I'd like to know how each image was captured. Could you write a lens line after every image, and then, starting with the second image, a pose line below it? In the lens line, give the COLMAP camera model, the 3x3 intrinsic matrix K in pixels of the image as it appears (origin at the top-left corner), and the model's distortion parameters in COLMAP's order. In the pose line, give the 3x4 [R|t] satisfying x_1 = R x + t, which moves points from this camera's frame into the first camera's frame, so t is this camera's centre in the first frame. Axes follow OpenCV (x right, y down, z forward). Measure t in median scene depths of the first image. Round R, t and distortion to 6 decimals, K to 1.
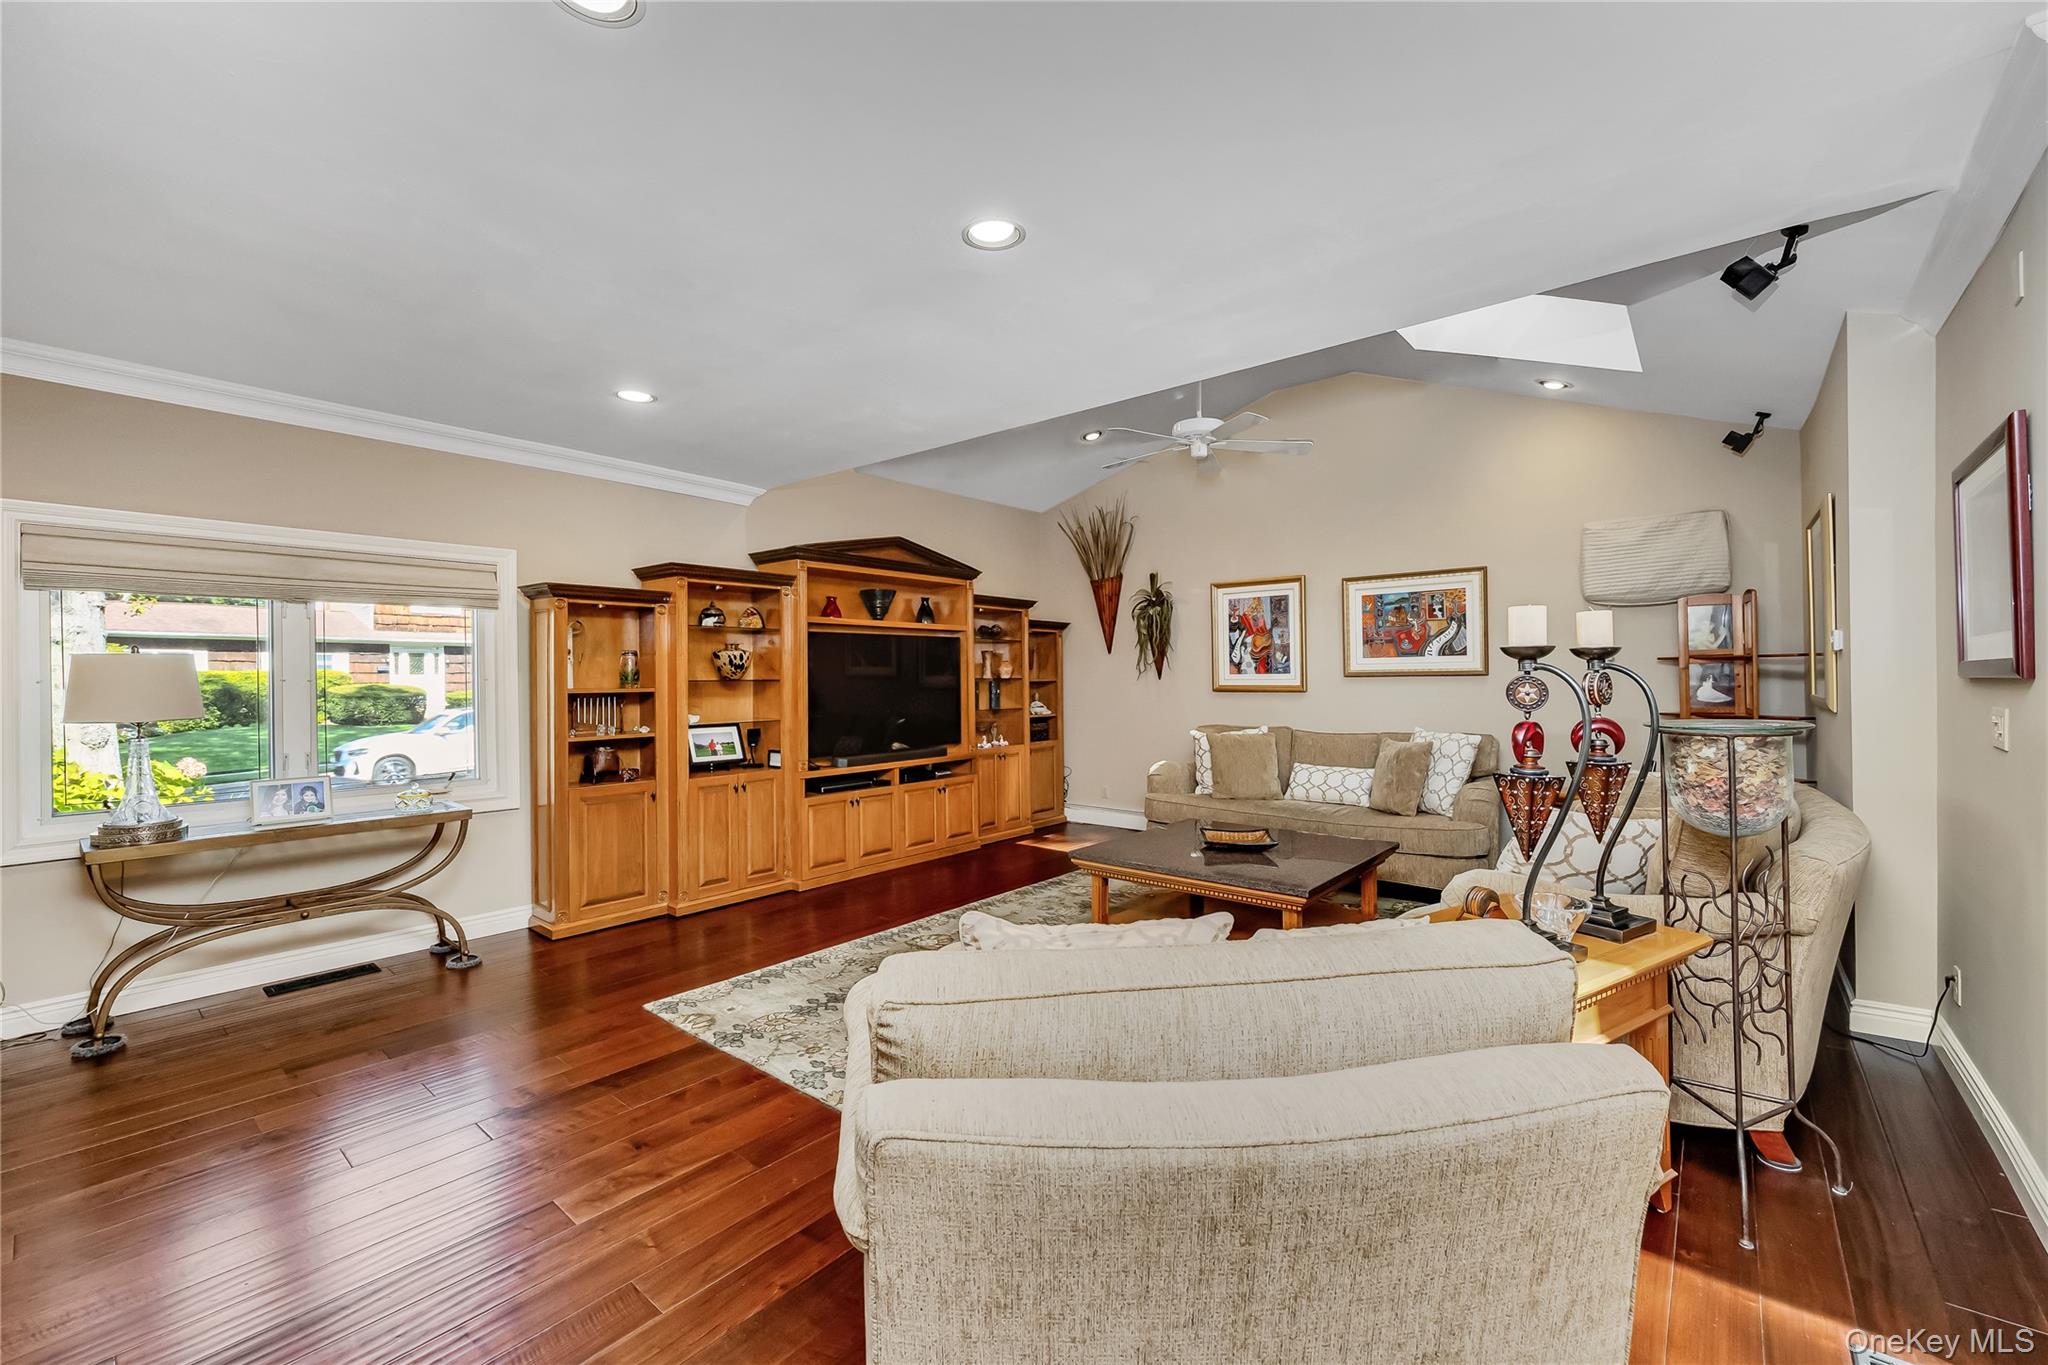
lens RADIAL K [[839.9, 0, 1022.3], [0, 839.9, 670.2], [0, 0, 1]] dist [0.002997, 0.000024]
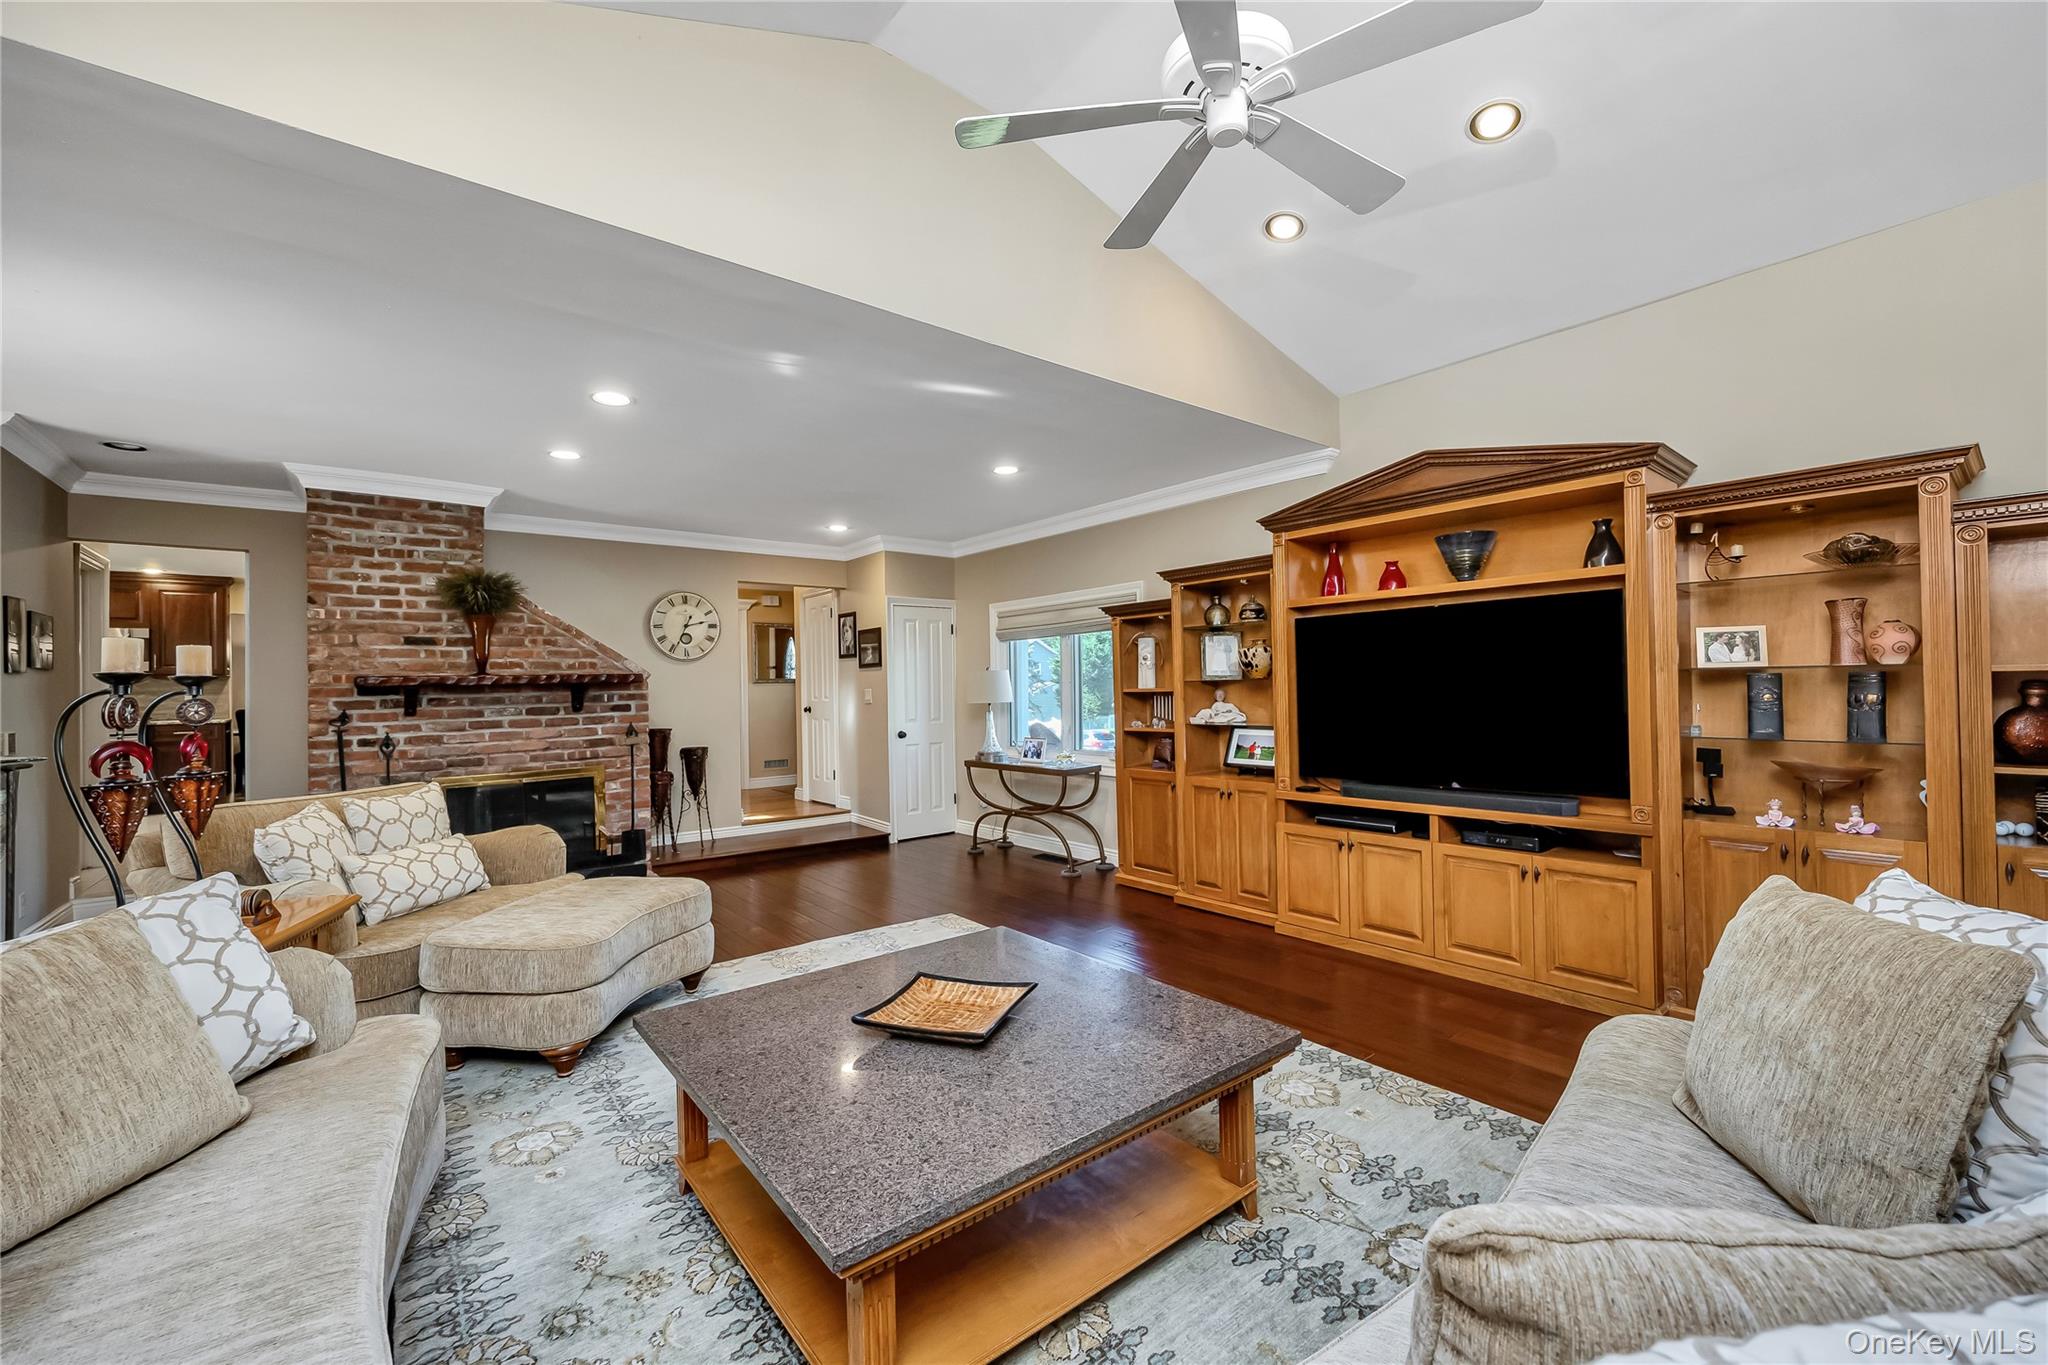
lens RADIAL K [[839.9, 0, 1024.8], [0, 839.9, 676.0], [0, 0, 1]] dist [0.002997, 0.000024]
pose [[-0.206685, 0.000258, -0.978408, 0.359968], [0.034134, 0.999393, -0.006947, 0.003405], [0.977812, -0.034833, -0.206568, 0.552195]]
